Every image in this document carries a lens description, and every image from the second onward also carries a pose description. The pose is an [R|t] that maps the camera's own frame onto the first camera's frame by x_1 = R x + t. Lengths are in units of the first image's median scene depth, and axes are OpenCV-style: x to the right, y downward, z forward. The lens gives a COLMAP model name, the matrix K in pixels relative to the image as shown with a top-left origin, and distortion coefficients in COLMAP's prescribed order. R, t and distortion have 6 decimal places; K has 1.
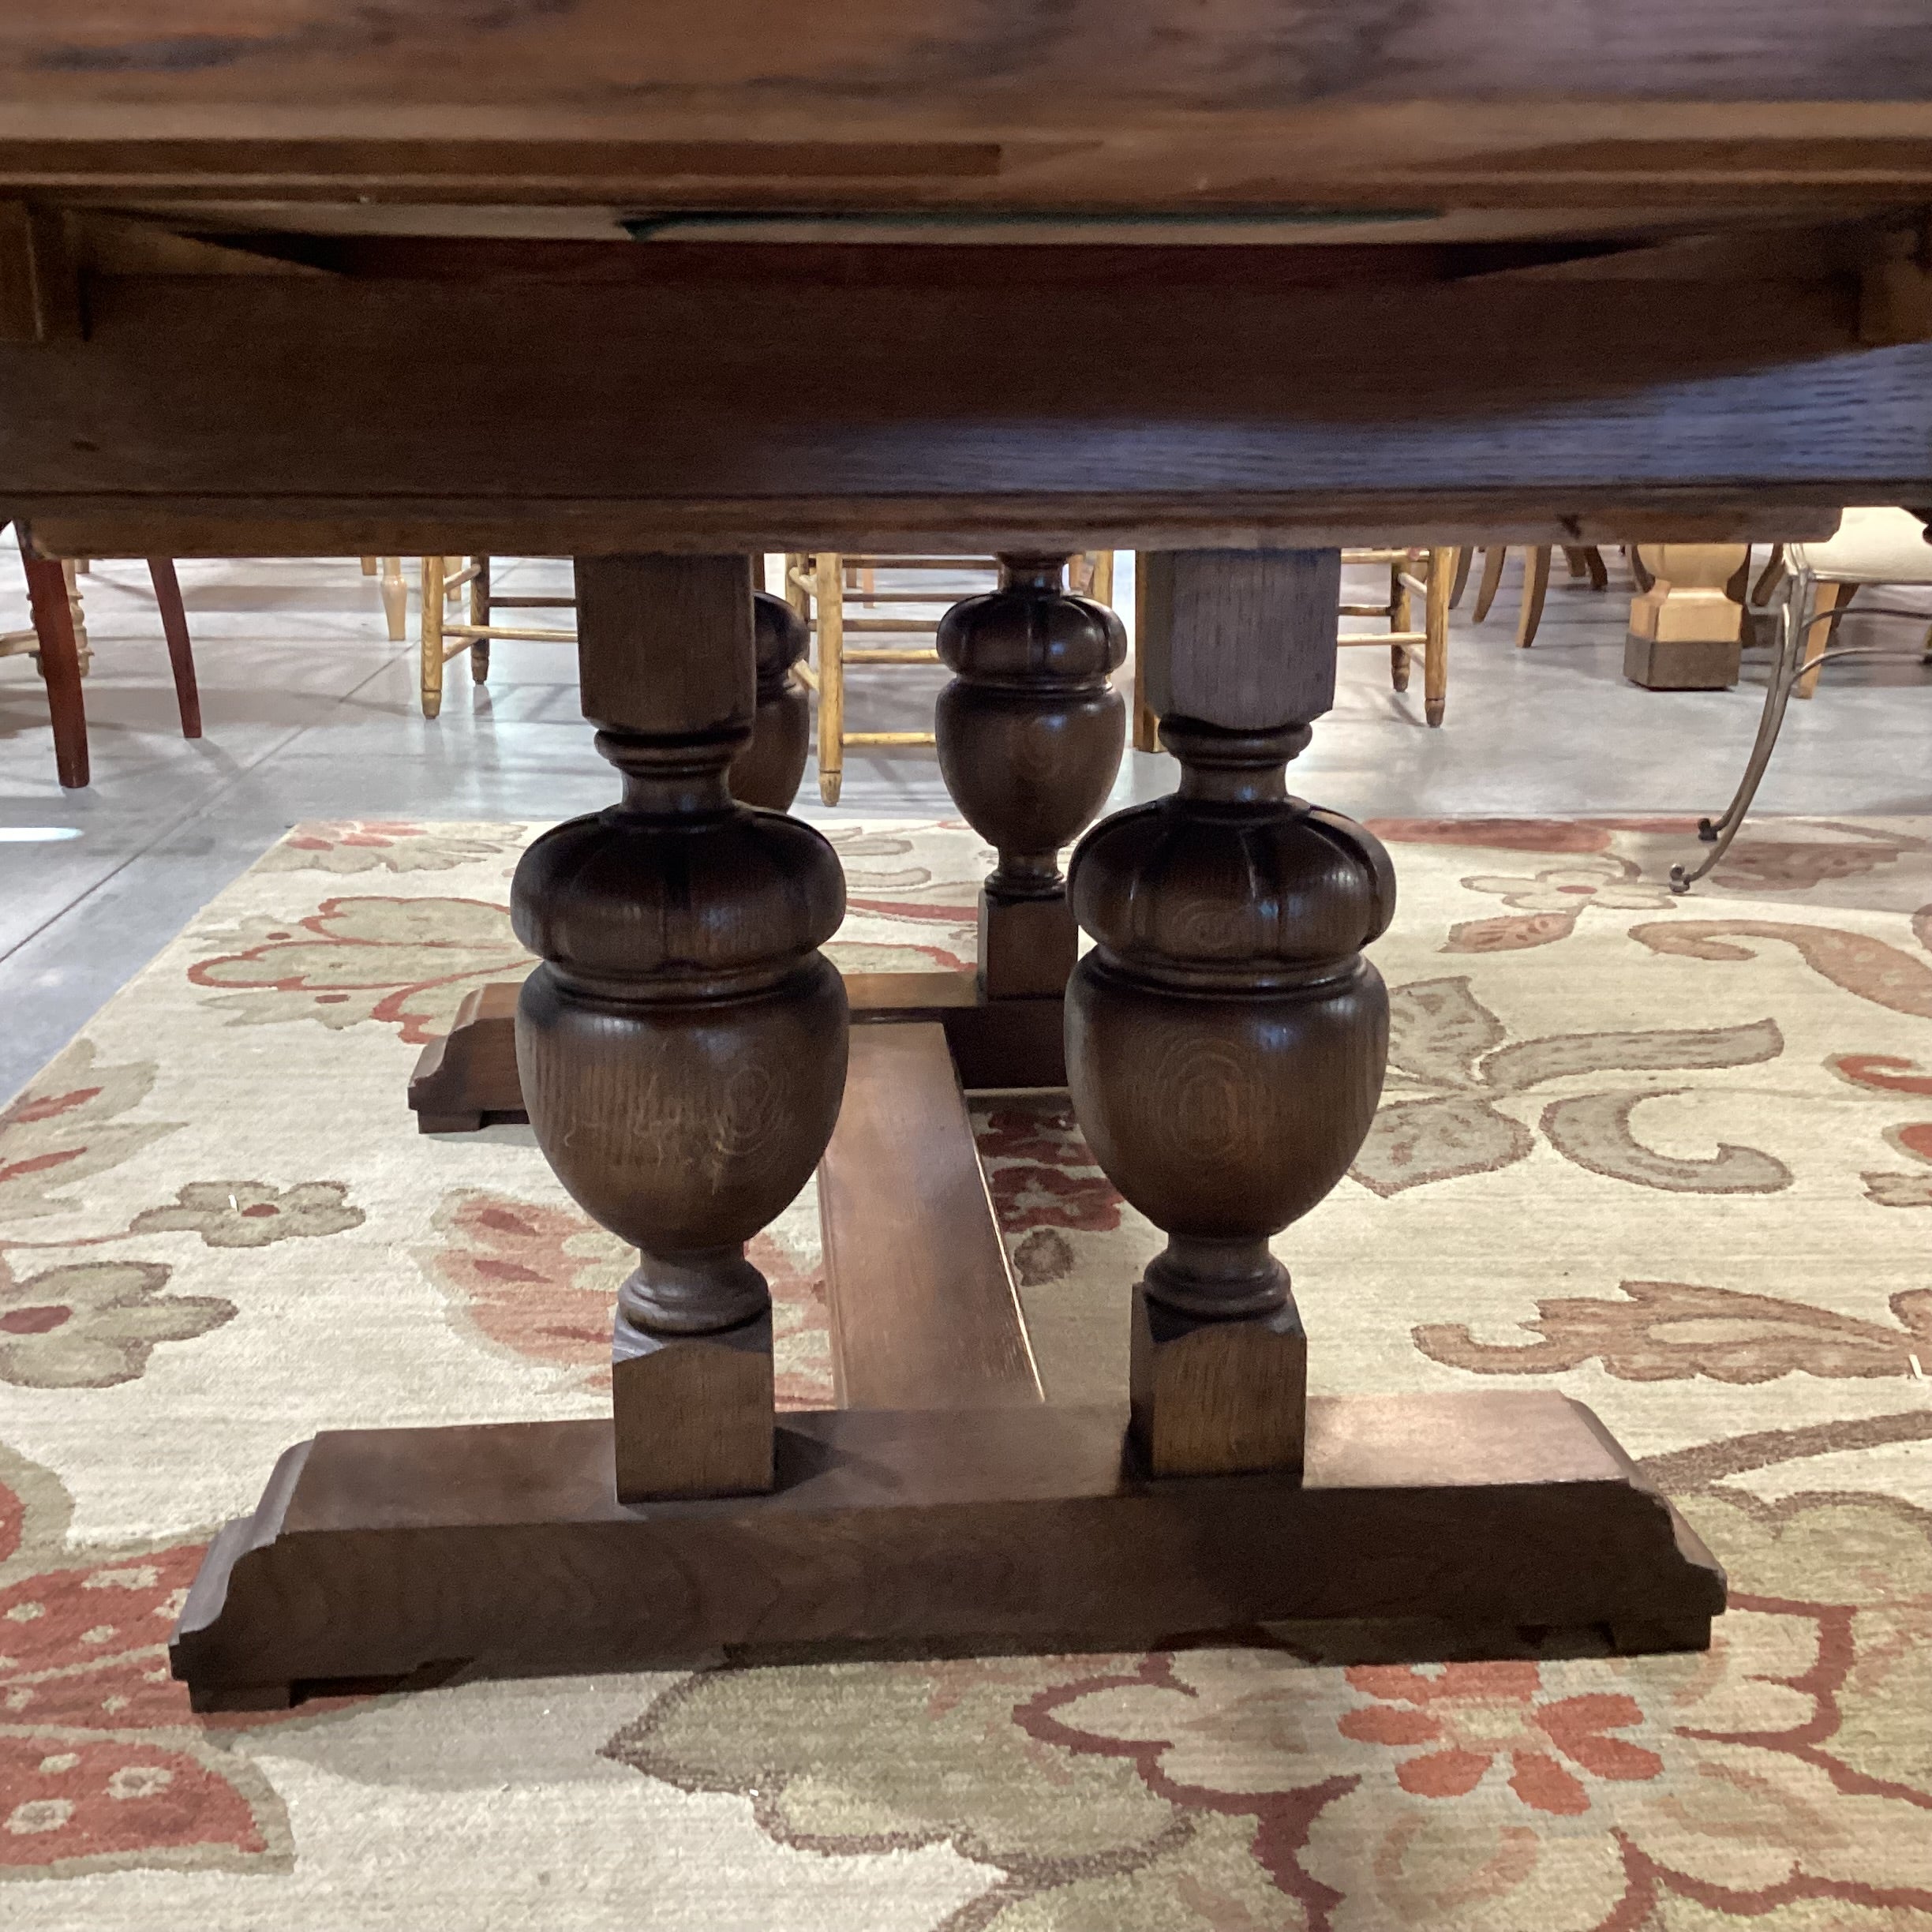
lens RADIAL K [[2304.5, 0, 961.5], [0, 2304.5, 958.7], [0, 0, 1]] dist [0.128667, -0.277852]
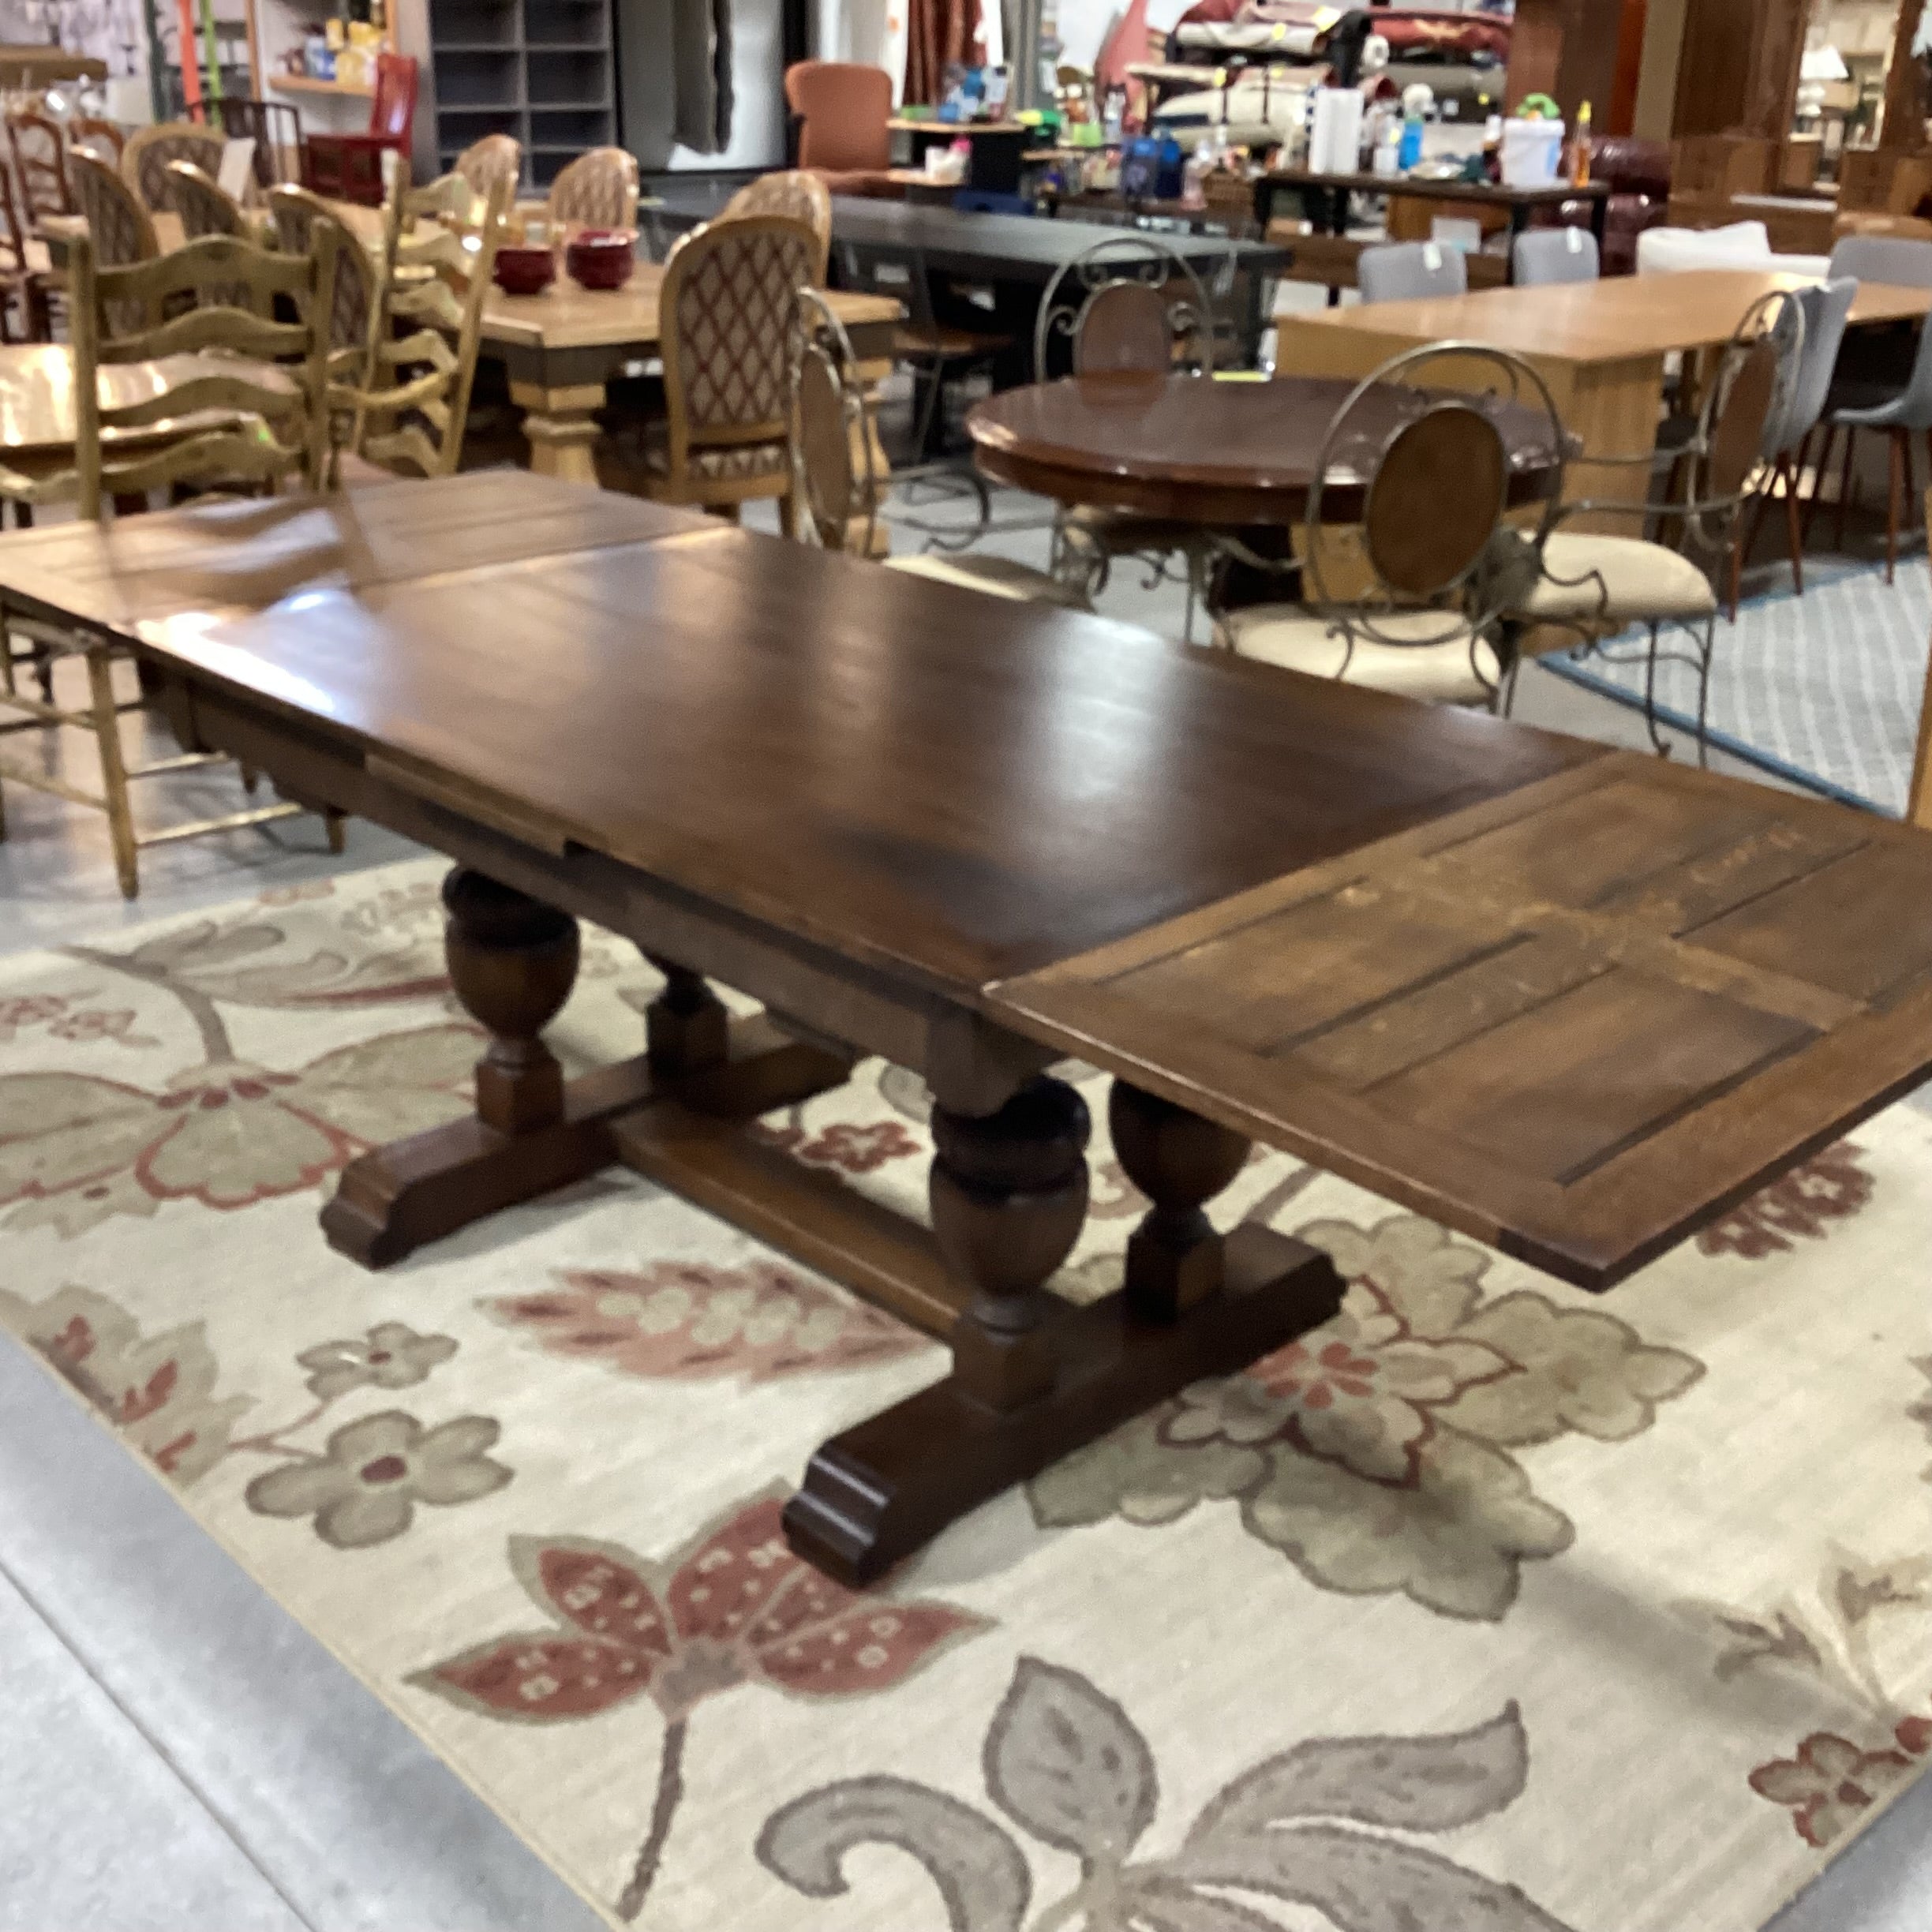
lens RADIAL K [[2326.2, 0, 964.4], [0, 2326.2, 944.6], [0, 0, 1]] dist [0.129826, -0.299071]
pose [[0.763653, -0.224609, 0.605297, -1.239317], [0.153354, 0.973807, 0.167879, -0.482368], [-0.627150, -0.035377, 0.778095, -0.515625]]
